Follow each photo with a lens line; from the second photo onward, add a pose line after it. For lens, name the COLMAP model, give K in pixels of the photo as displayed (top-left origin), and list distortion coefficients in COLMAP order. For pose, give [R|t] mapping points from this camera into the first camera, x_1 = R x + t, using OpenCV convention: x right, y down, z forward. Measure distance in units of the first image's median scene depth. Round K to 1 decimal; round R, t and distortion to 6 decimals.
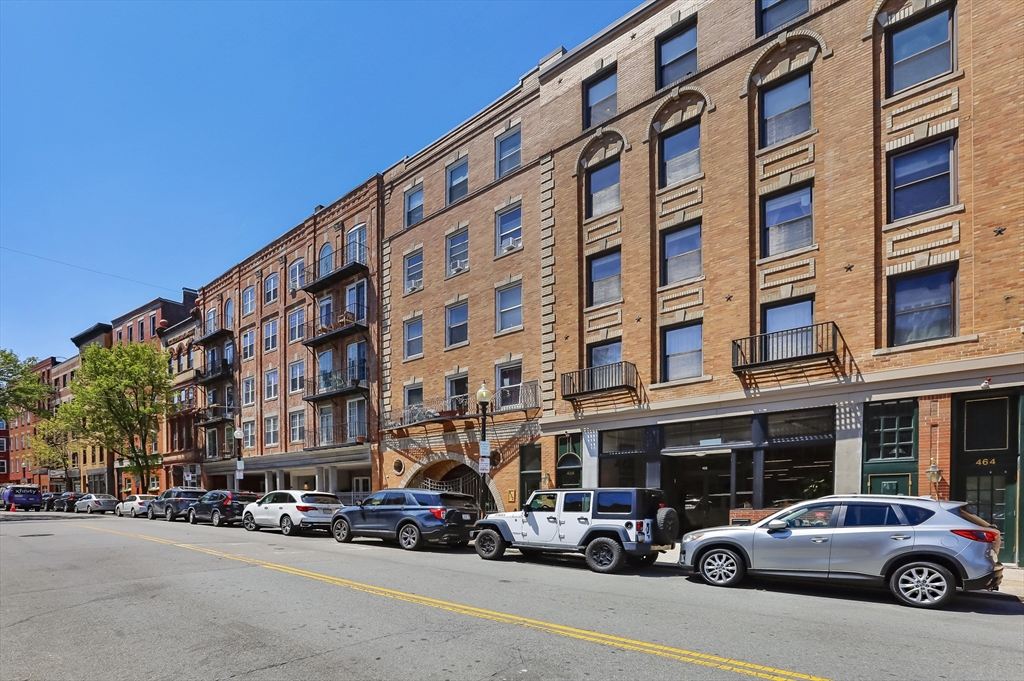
lens RADIAL K [[481.6, 0, 511.5], [0, 481.6, 355.3], [0, 0, 1]] dist [-0.033492, 0.008267]
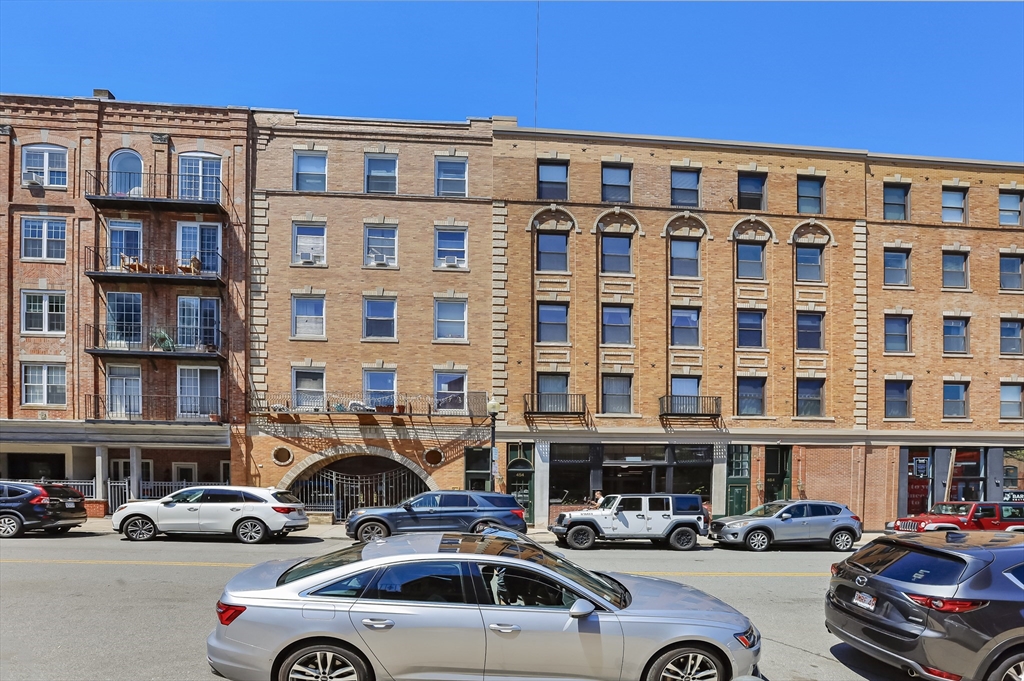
lens RADIAL K [[438.9, 0, 512.0], [0, 438.9, 340.5], [0, 0, 1]] dist [-0.054097, 0.030194]
pose [[0.757939, 0.209414, 0.617798, -0.589838], [-0.195343, 0.976472, -0.091339, 0.014274], [-0.622390, -0.051454, 0.781014, 0.141576]]
